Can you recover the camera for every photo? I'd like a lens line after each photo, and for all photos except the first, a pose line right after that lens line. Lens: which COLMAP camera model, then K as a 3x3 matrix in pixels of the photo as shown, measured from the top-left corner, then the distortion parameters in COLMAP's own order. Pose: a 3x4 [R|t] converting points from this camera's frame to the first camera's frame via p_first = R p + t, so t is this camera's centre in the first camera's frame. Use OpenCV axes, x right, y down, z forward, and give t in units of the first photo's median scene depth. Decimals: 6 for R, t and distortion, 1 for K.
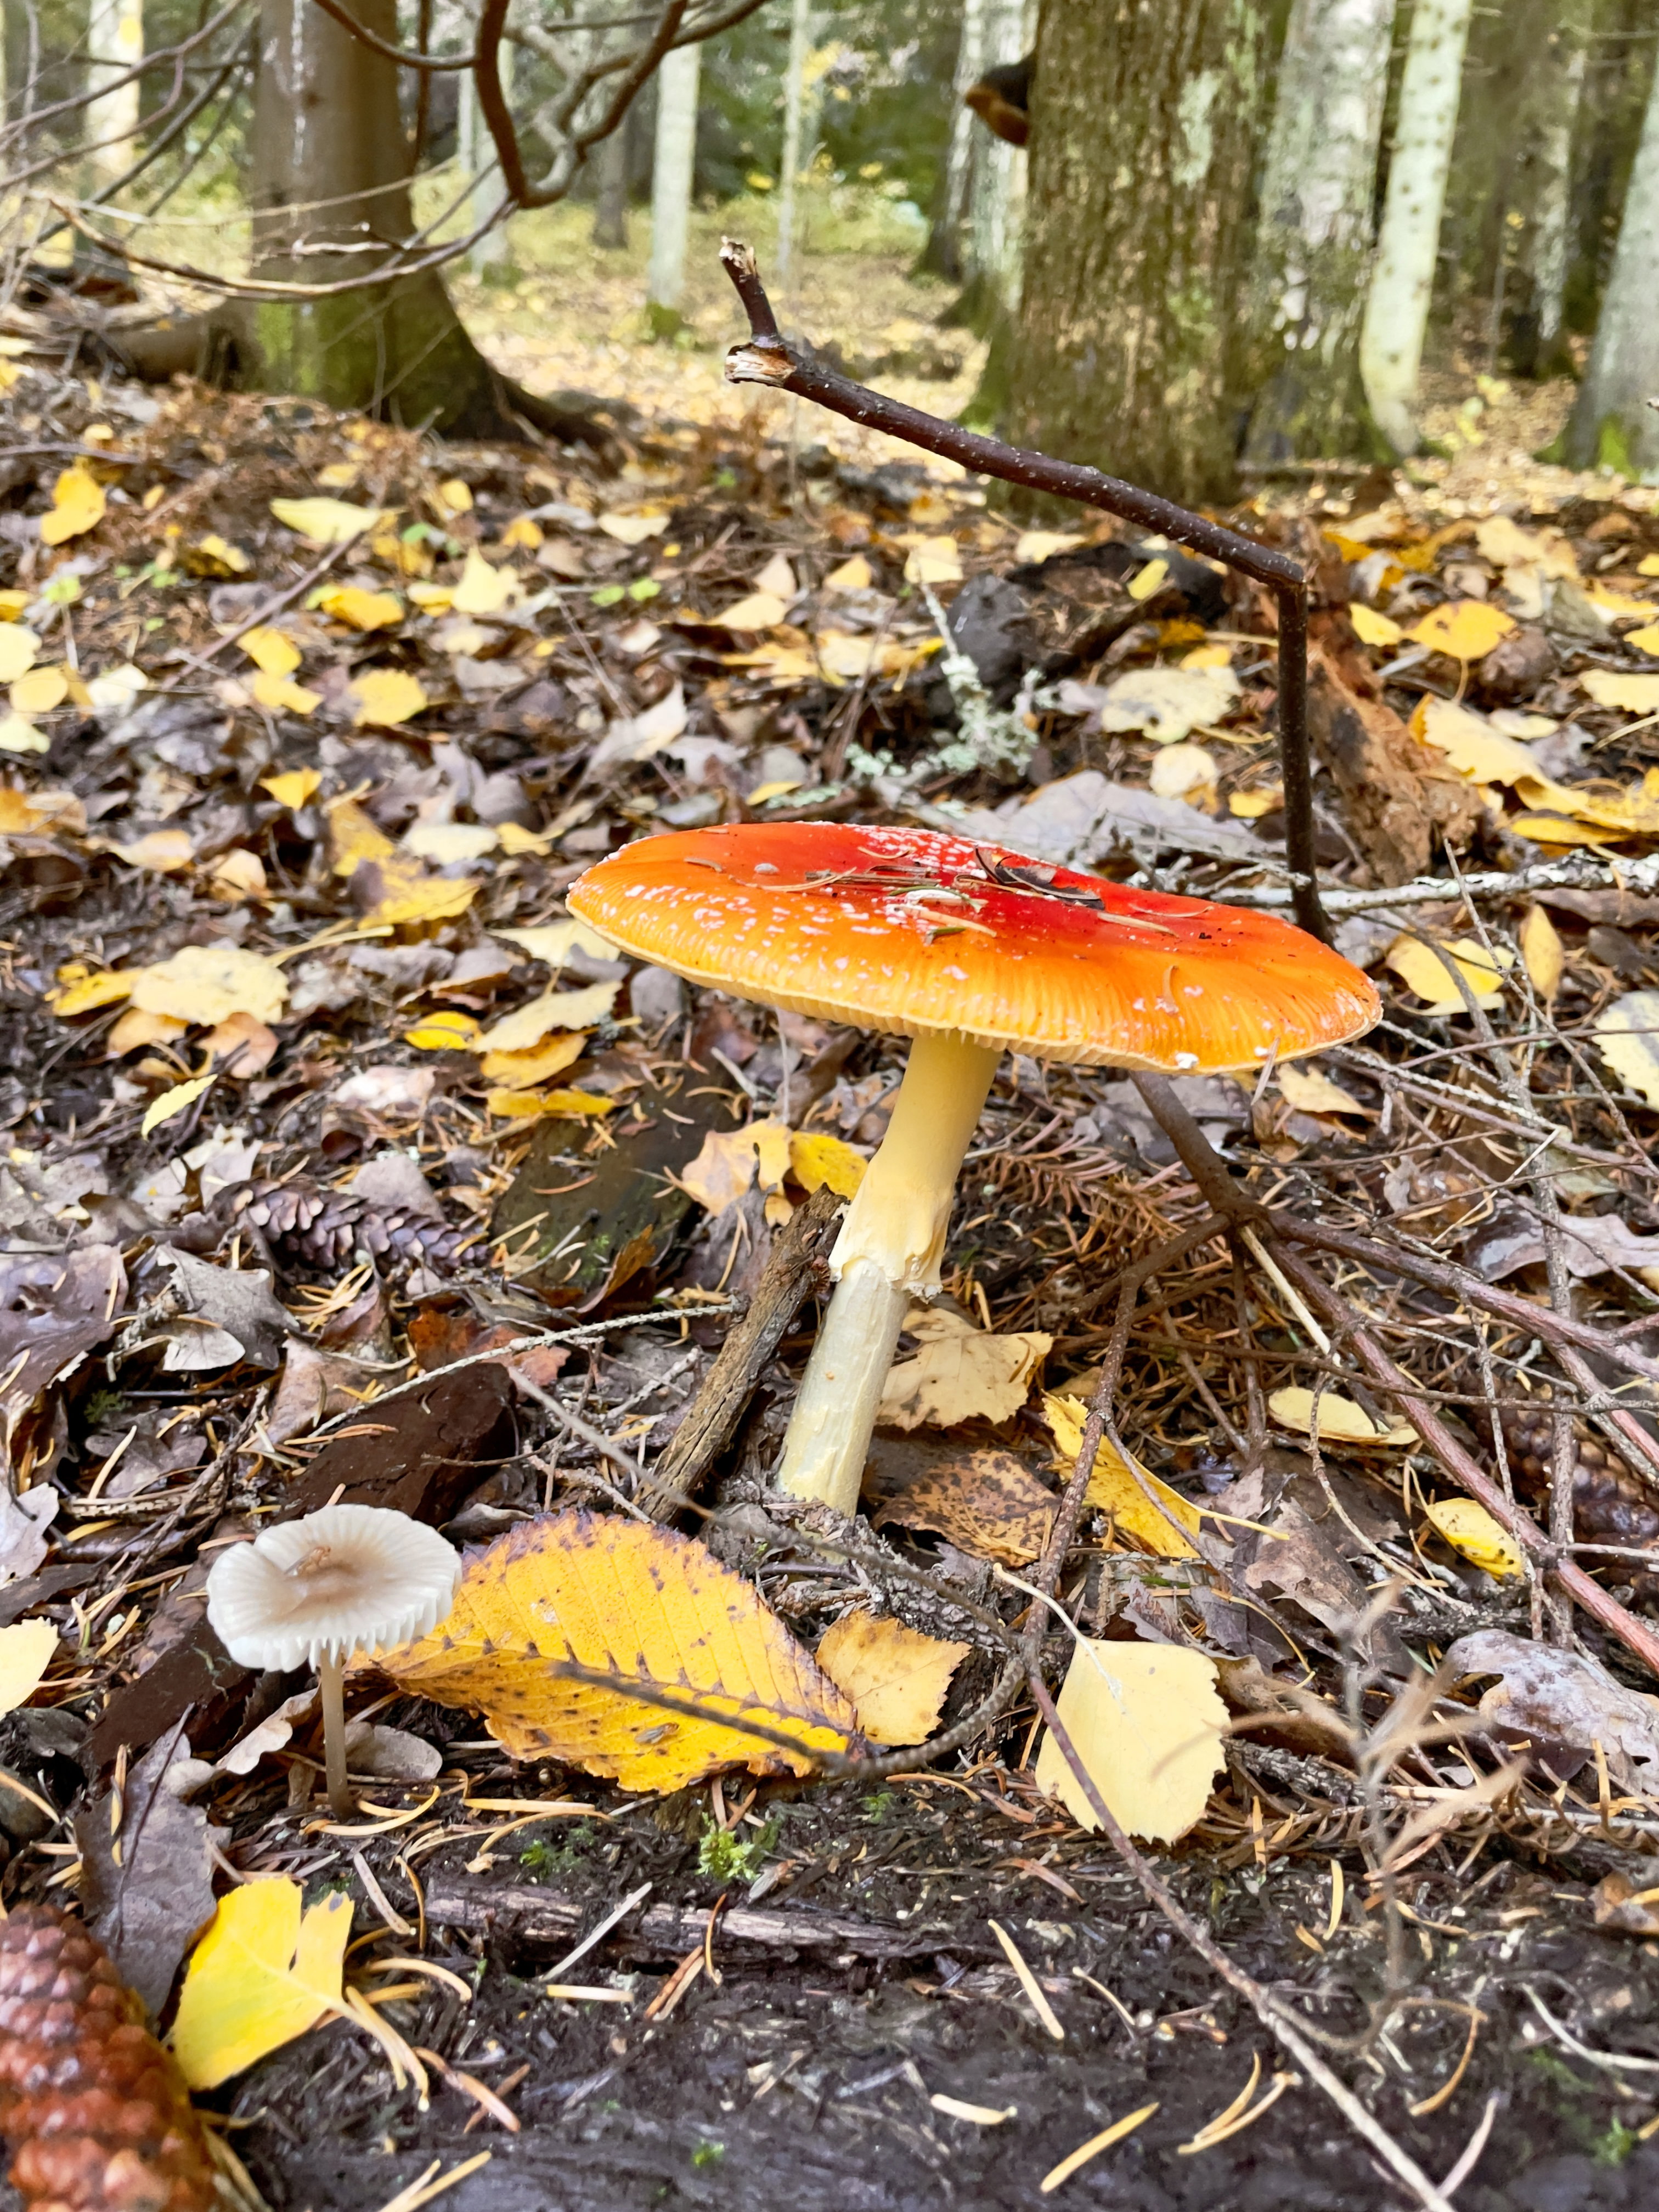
lens RADIAL K [[1700.6, 0, 805.0], [0, 1700.6, 1115.6], [0, 0, 1]] dist [0.068337, -0.118752]
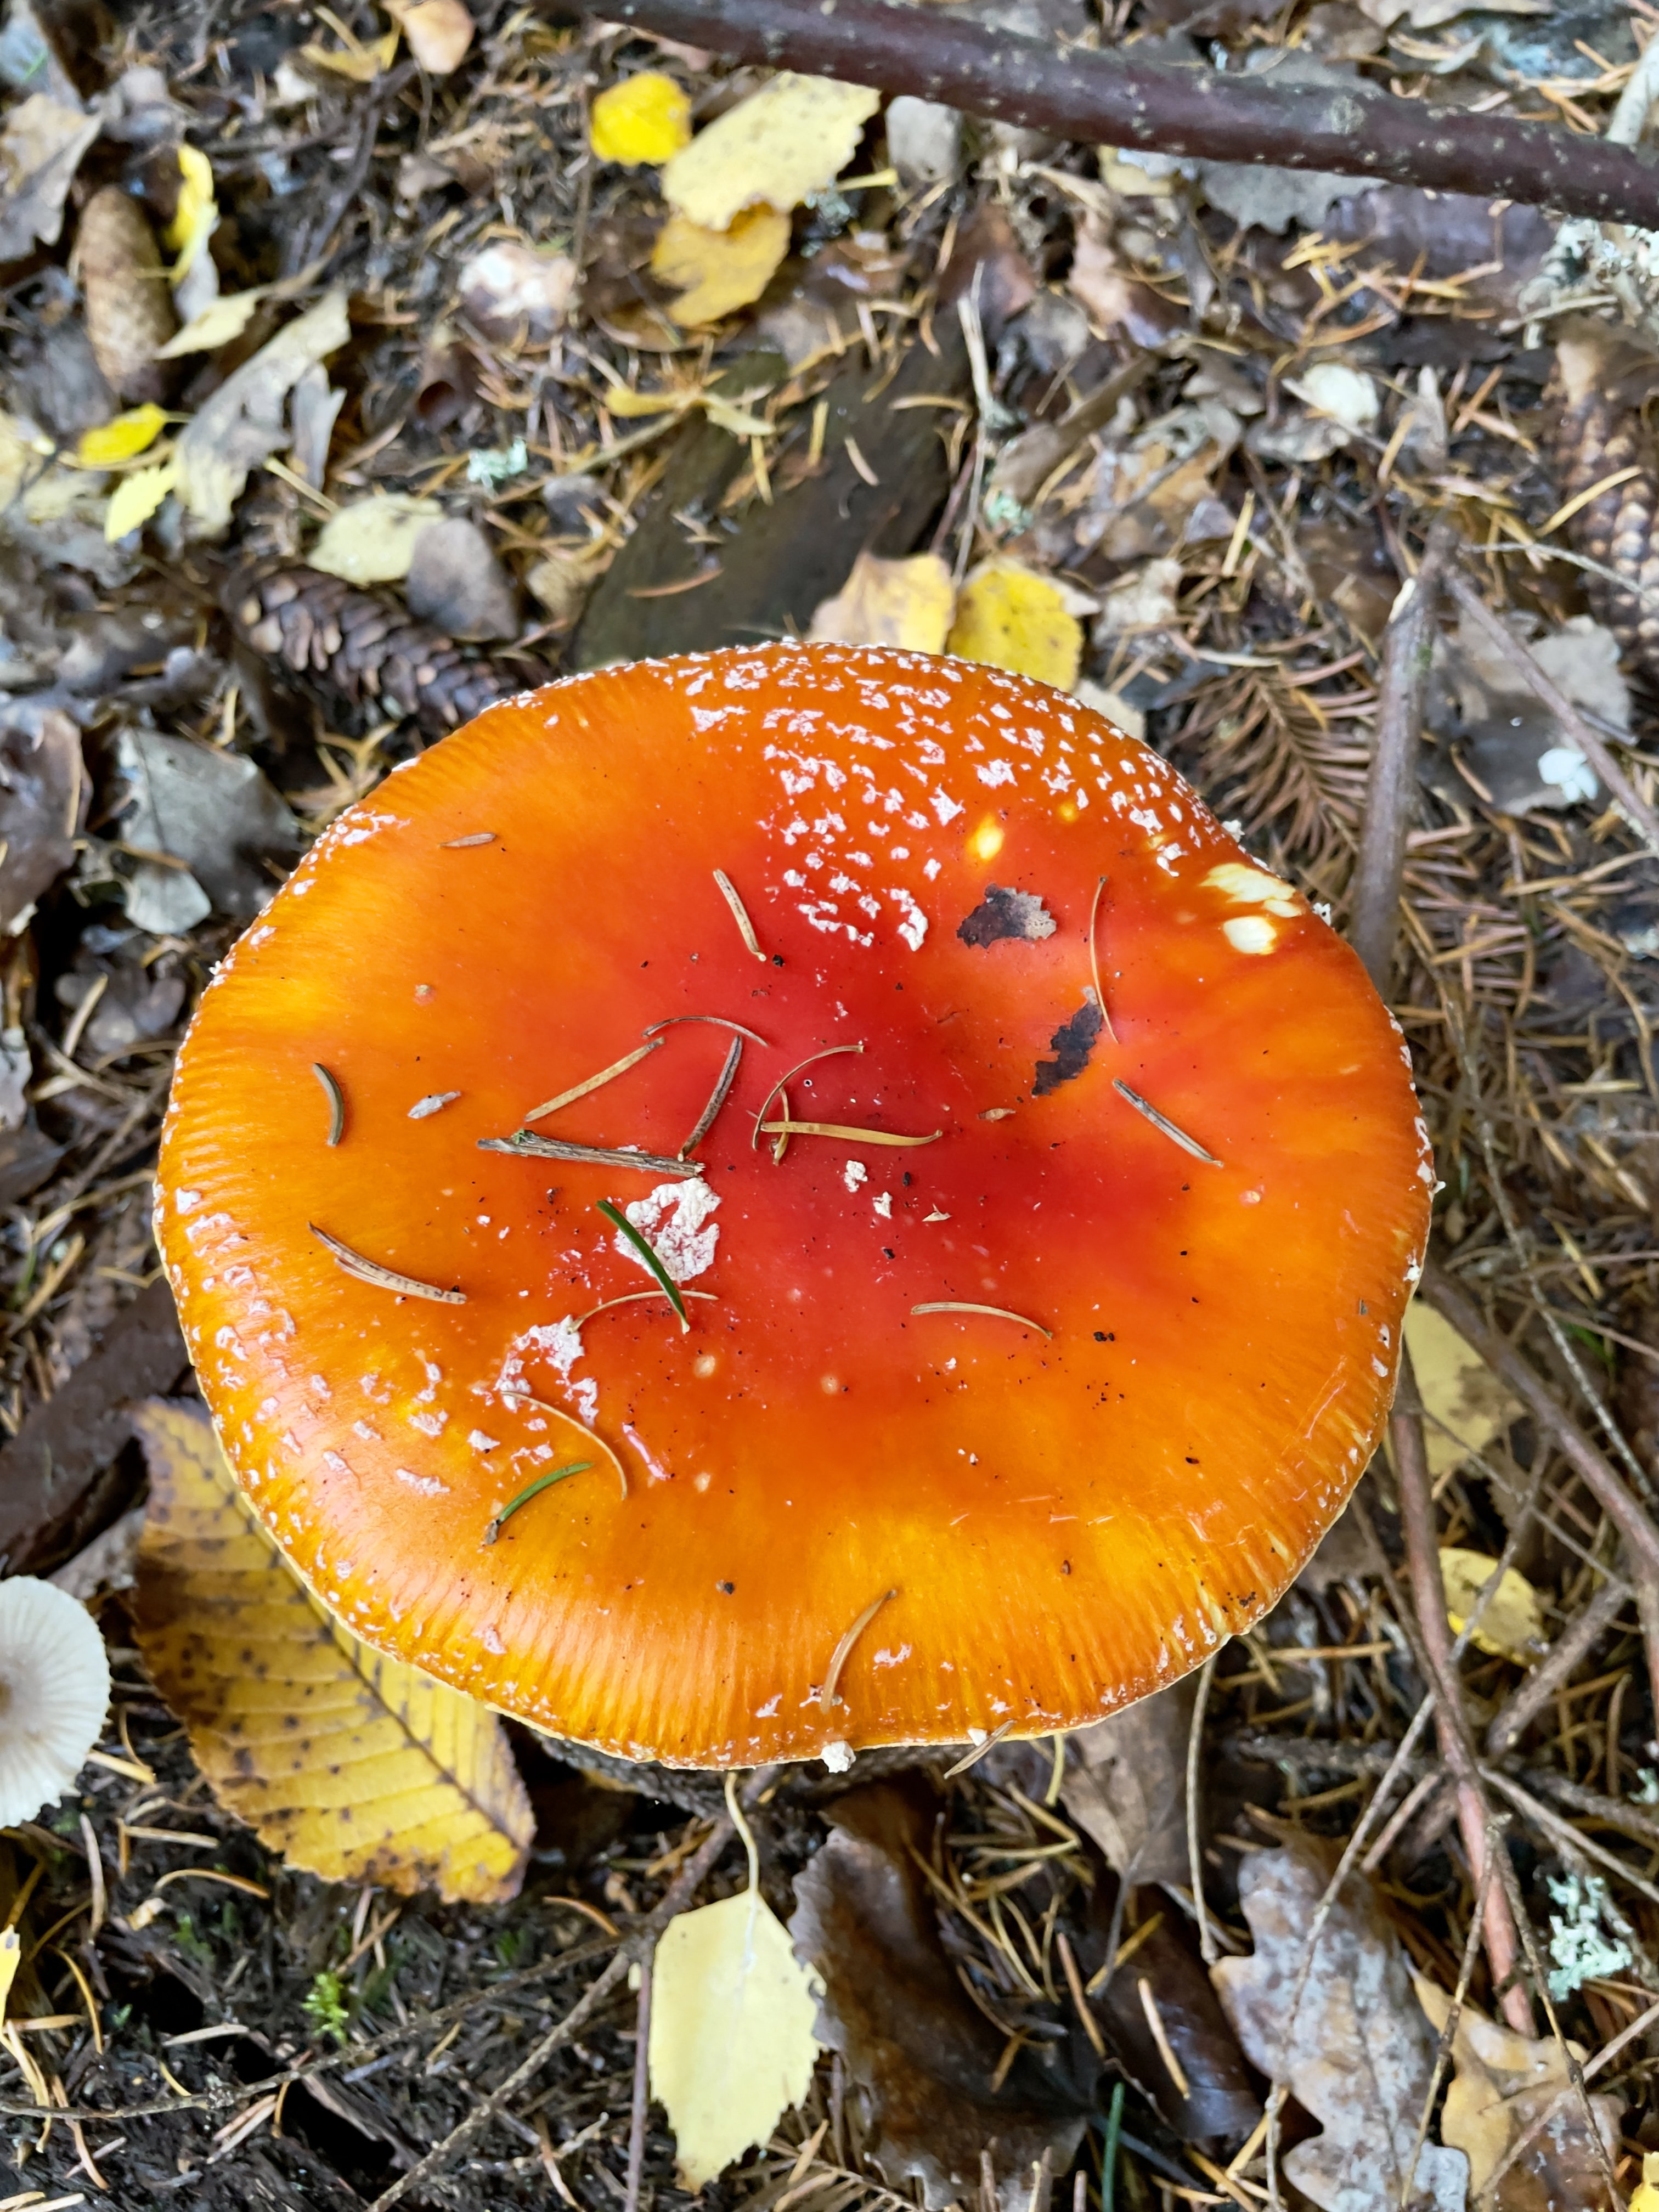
lens RADIAL K [[1700.6, 0, 805.0], [0, 1700.6, 1115.6], [0, 0, 1]] dist [0.068337, -0.118752]
pose [[0.931091, 0.295533, -0.213843, 0.139032], [-0.040574, 0.666479, 0.744419, -0.356607], [0.362522, -0.684446, 0.632543, 0.369151]]
